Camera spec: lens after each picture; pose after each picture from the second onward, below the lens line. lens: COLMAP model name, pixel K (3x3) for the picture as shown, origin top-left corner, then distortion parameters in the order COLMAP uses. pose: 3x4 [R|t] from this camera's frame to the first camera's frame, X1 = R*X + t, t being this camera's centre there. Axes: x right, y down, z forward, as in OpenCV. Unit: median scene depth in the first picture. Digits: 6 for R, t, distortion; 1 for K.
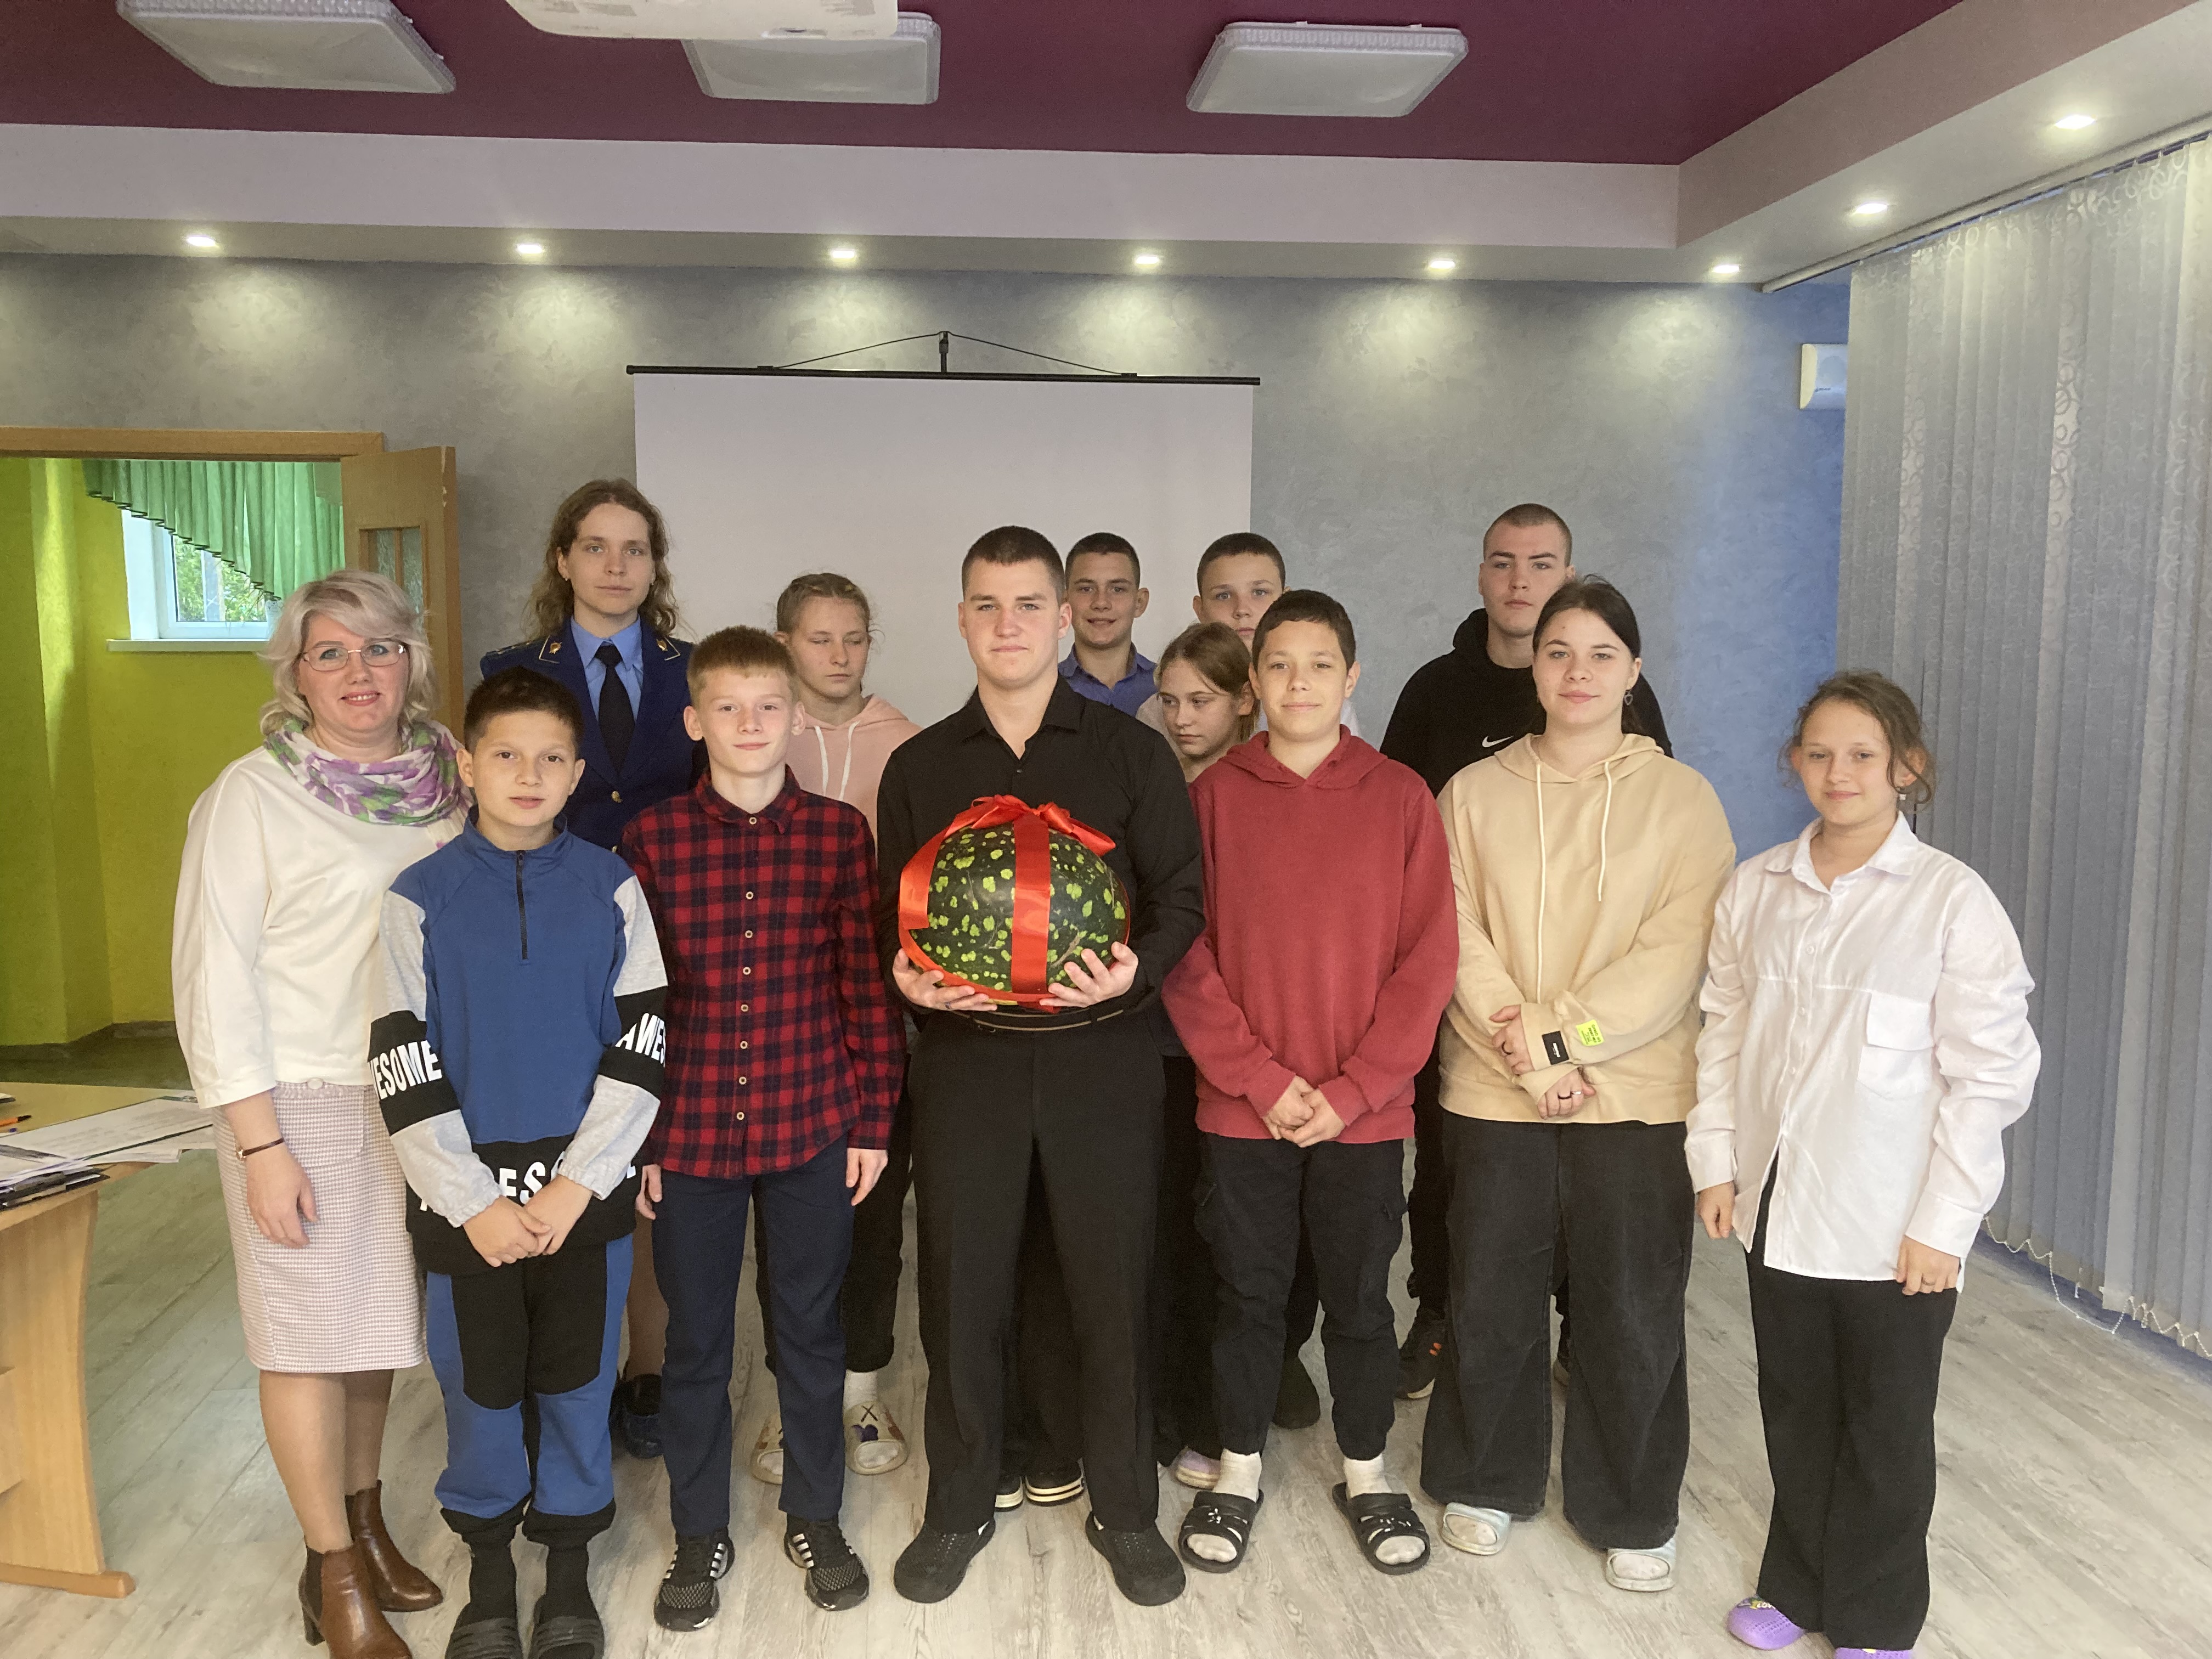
lens RADIAL K [[1805.9, 0, 1093.8], [0, 1805.9, 815.0], [0, 0, 1]] dist [0.005962, 0.003035]
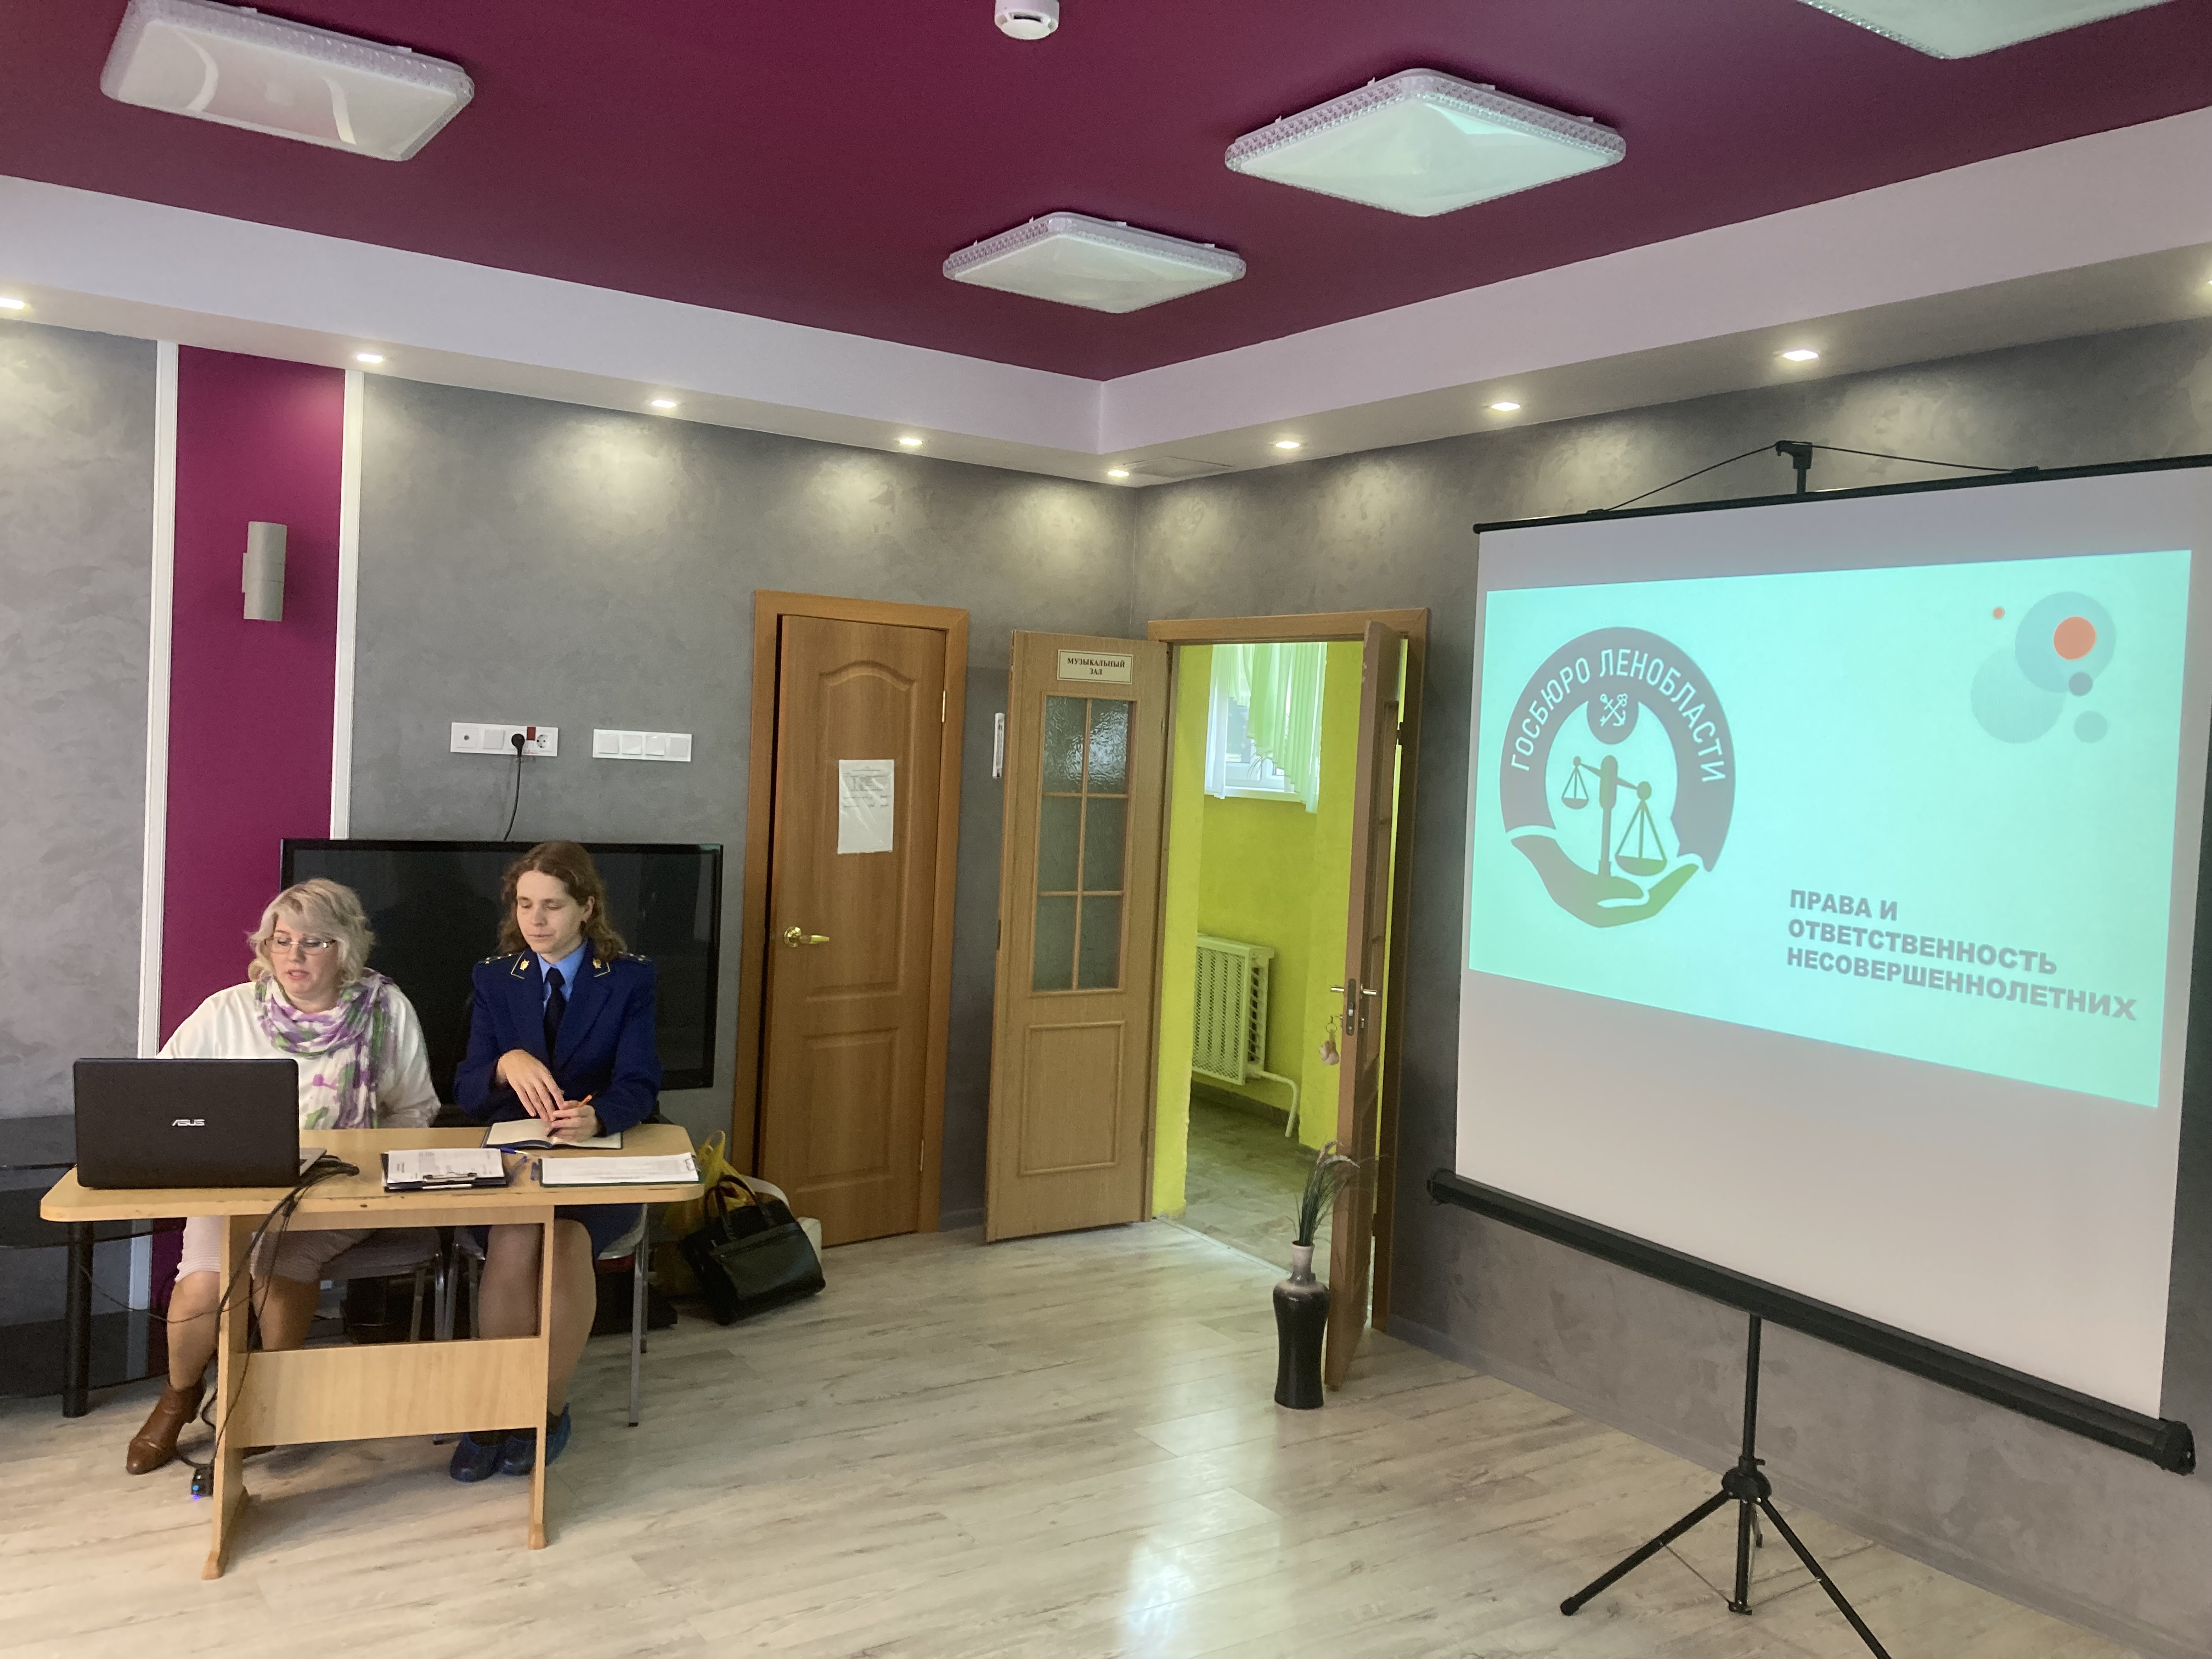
lens RADIAL K [[1792.8, 0, 1036.9], [0, 1792.8, 795.5], [0, 0, 1]] dist [0.009393, 0.001128]
pose [[0.464648, 0.046898, -0.884252, 0.387254], [-0.144628, 0.989206, -0.023533, -0.055904], [0.873604, 0.138822, 0.466416, 0.368765]]
